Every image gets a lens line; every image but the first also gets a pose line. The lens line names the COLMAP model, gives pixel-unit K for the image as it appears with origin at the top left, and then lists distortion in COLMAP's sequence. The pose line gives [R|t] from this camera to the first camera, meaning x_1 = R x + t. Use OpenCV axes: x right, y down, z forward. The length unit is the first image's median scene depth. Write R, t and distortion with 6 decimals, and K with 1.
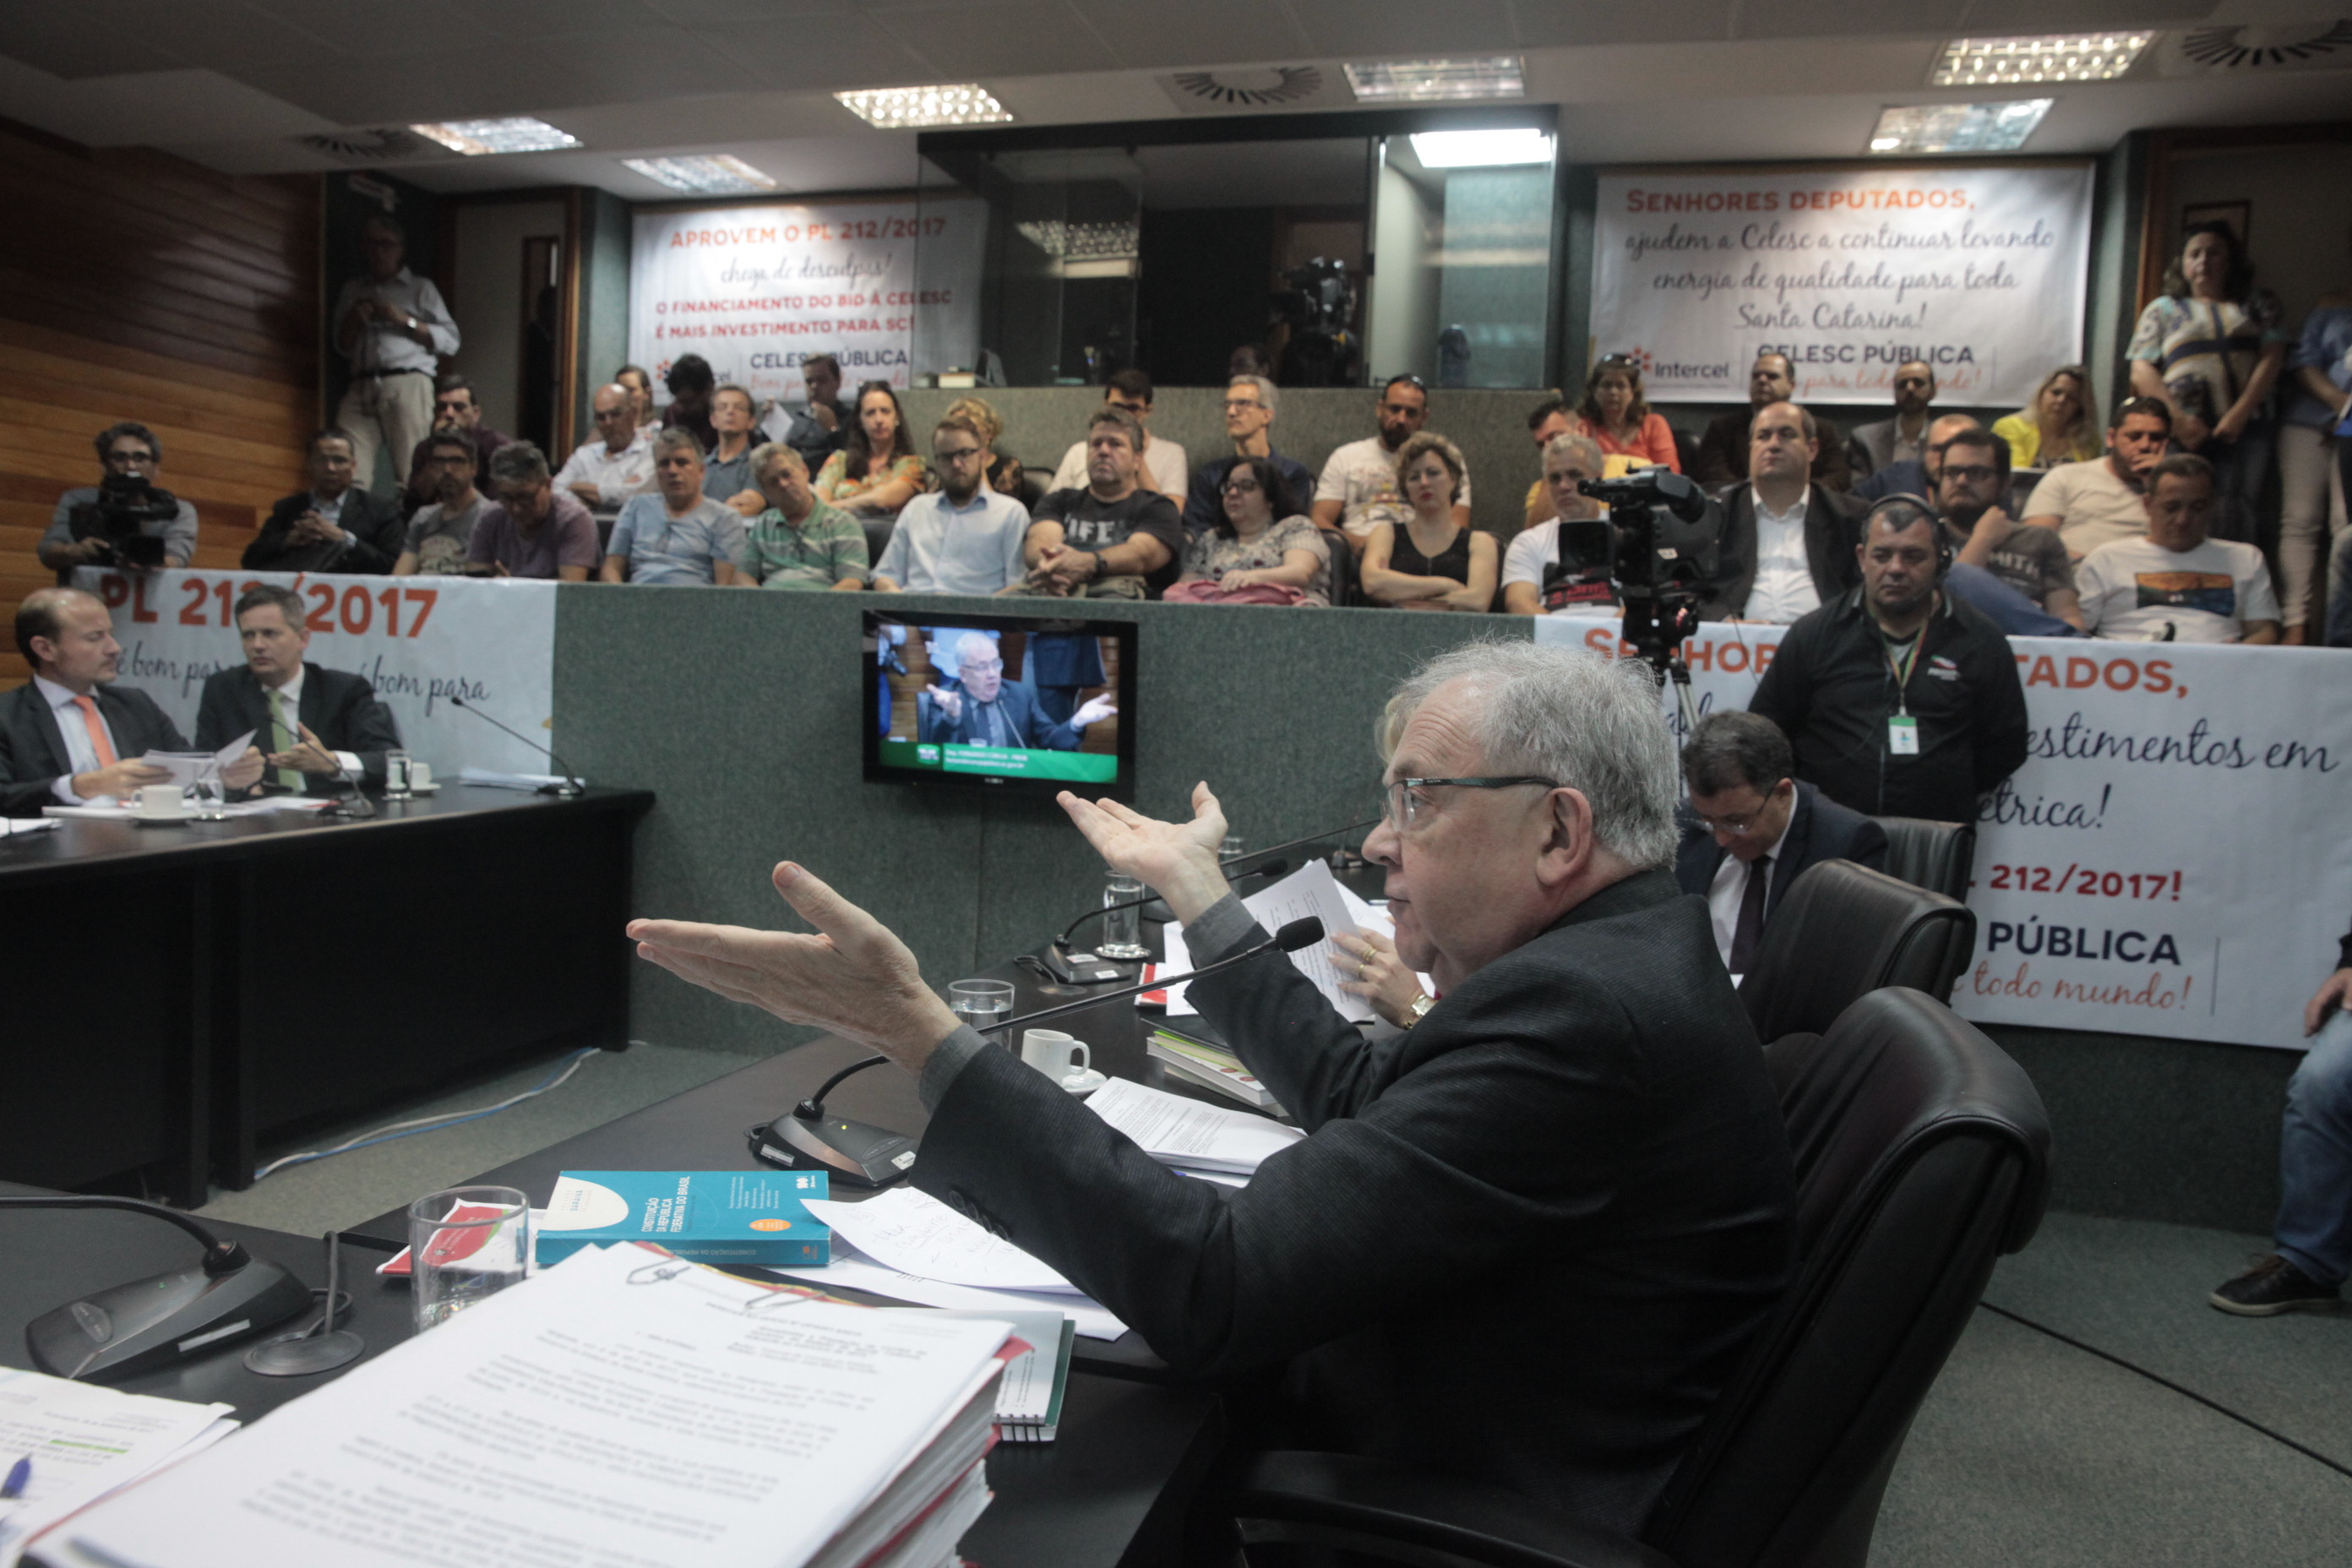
lens RADIAL K [[1642.1, 0, 1176.0], [0, 1642.1, 784.0], [0, 0, 1]] dist [-0.093682, 0.089457]
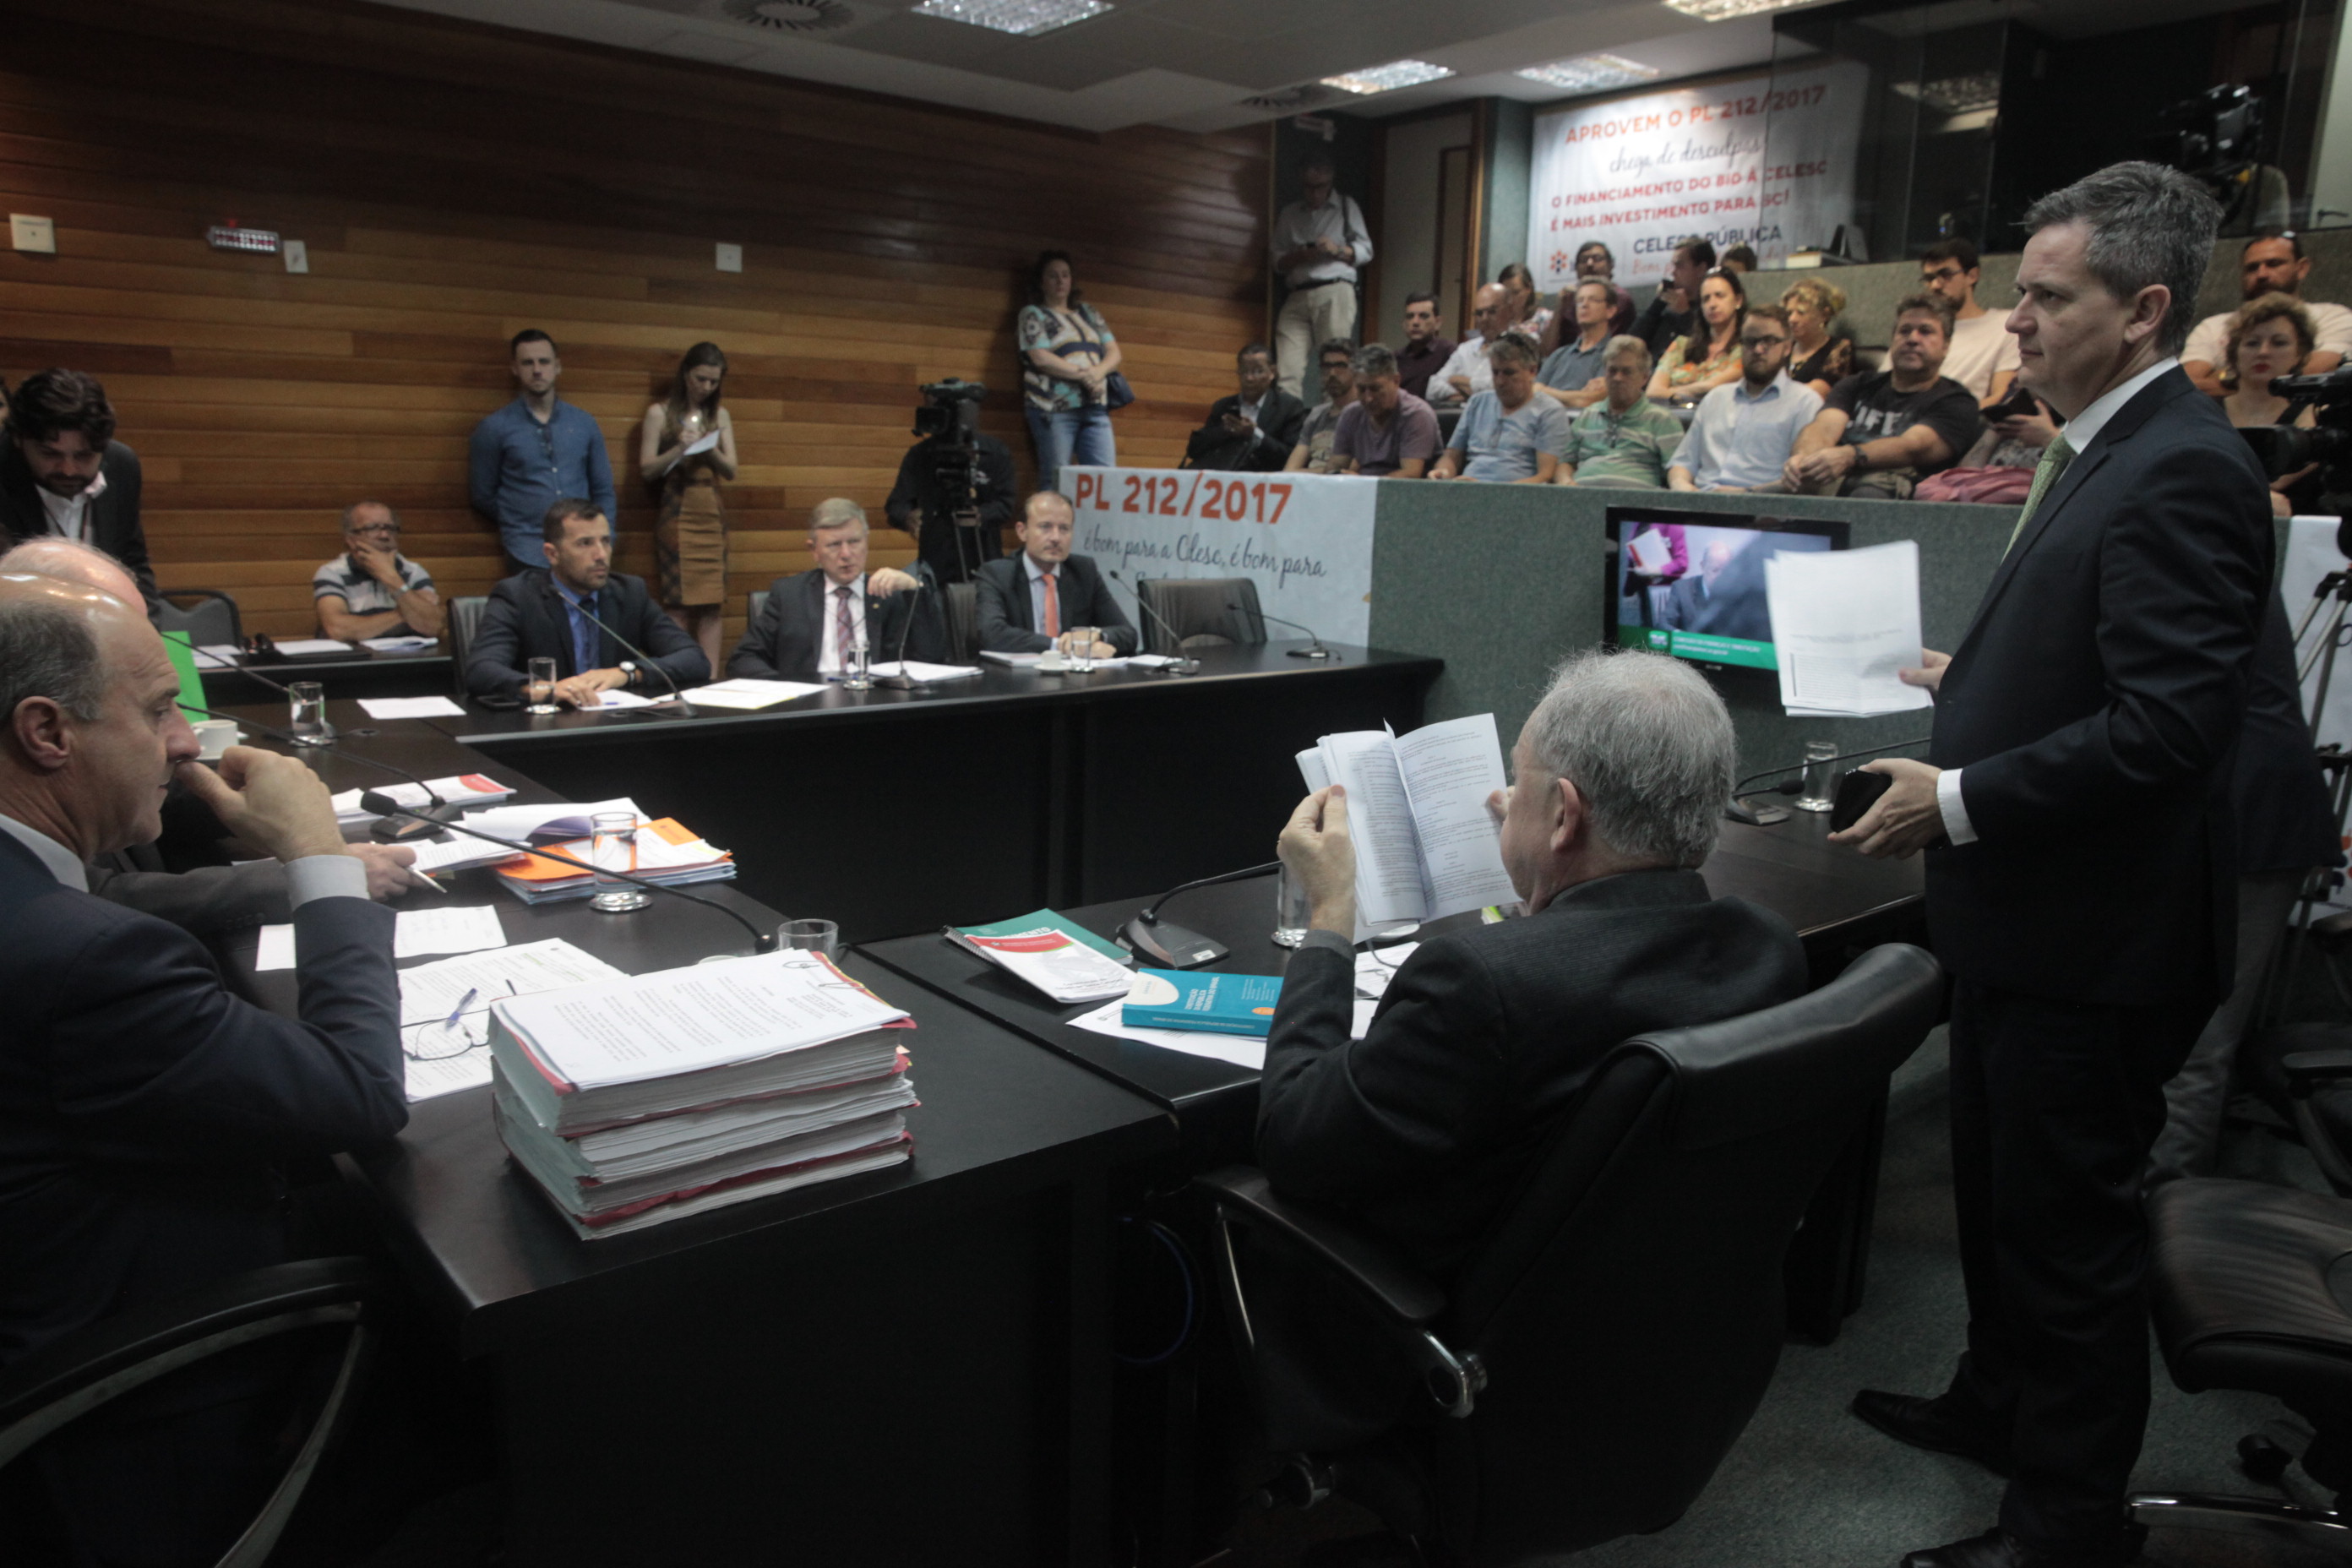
lens RADIAL K [[1628.9, 0, 1211.0], [0, 1628.9, 770.8], [0, 0, 1]] dist [-0.097973, 0.089138]
pose [[0.830090, 0.083474, -0.551346, 0.132861], [-0.035586, 0.994647, 0.097011, -0.016551], [0.556492, -0.060908, 0.828617, -0.040578]]
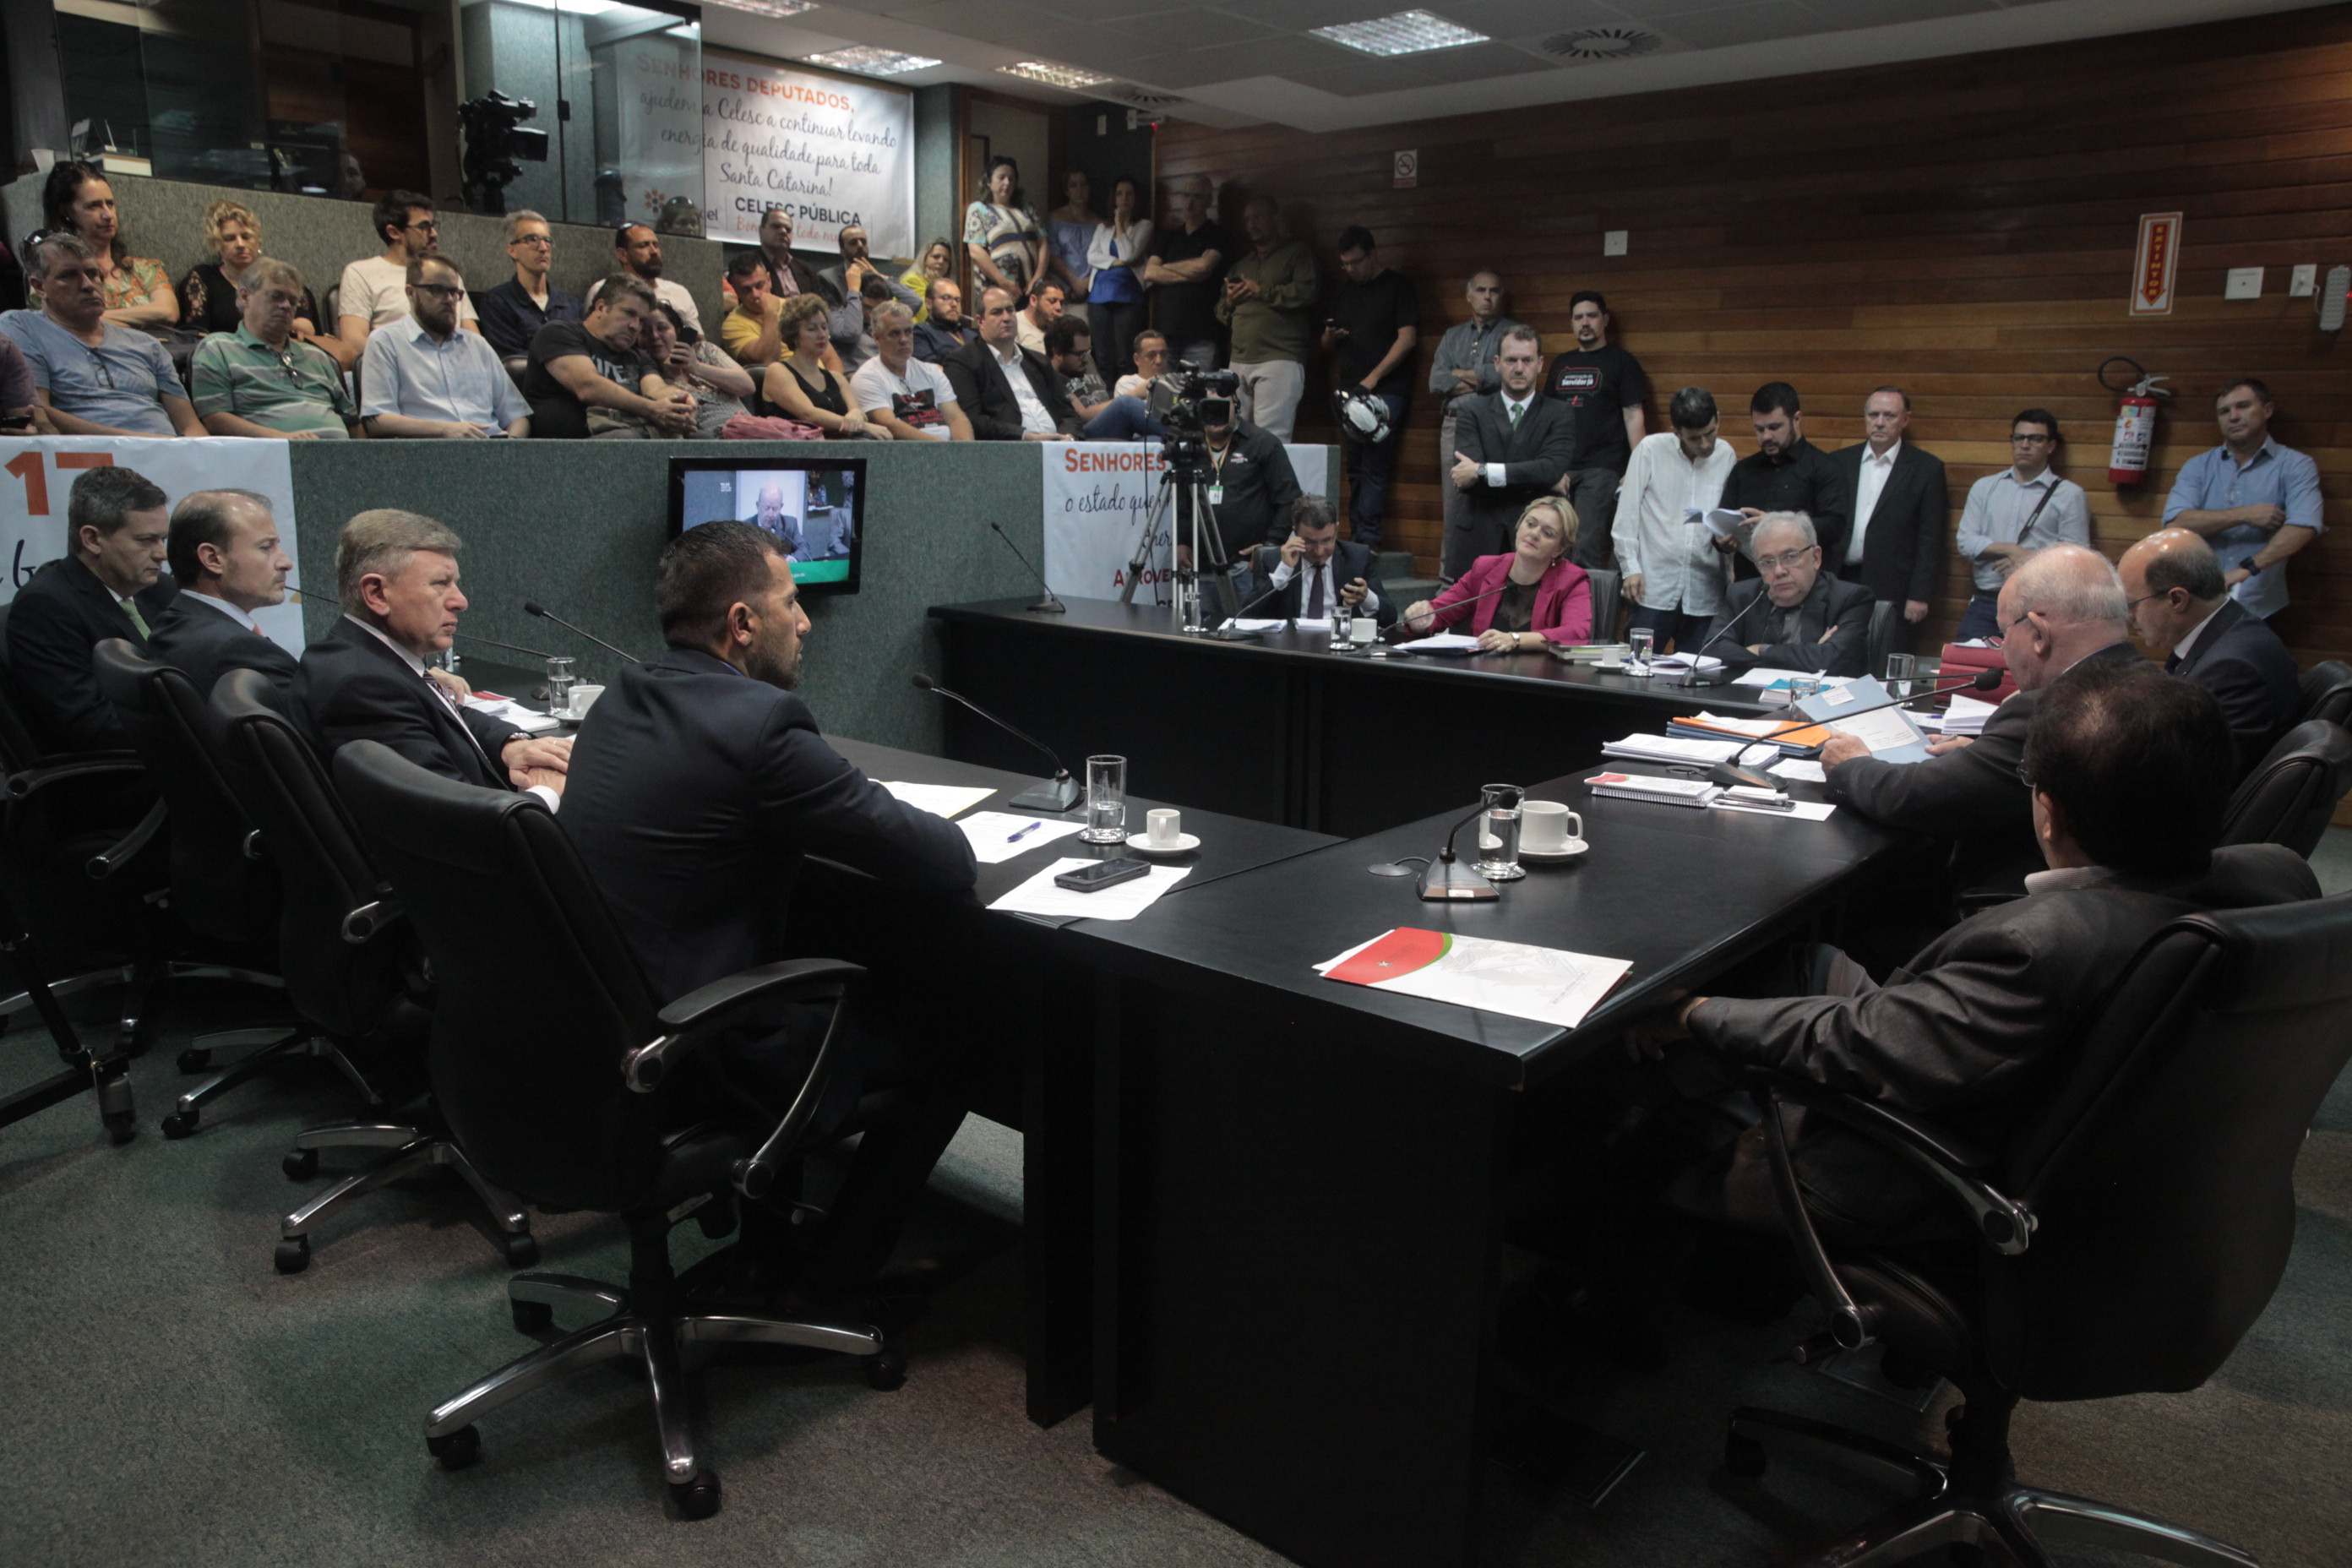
lens RADIAL K [[1628.9, 0, 1211.0], [0, 1628.9, 770.8], [0, 0, 1]] dist [-0.097973, 0.089138]
pose [[0.423631, -0.219943, 0.878727, -0.707662], [0.073060, 0.975210, 0.208871, -0.065951], [-0.902884, -0.024284, 0.429198, 0.103508]]
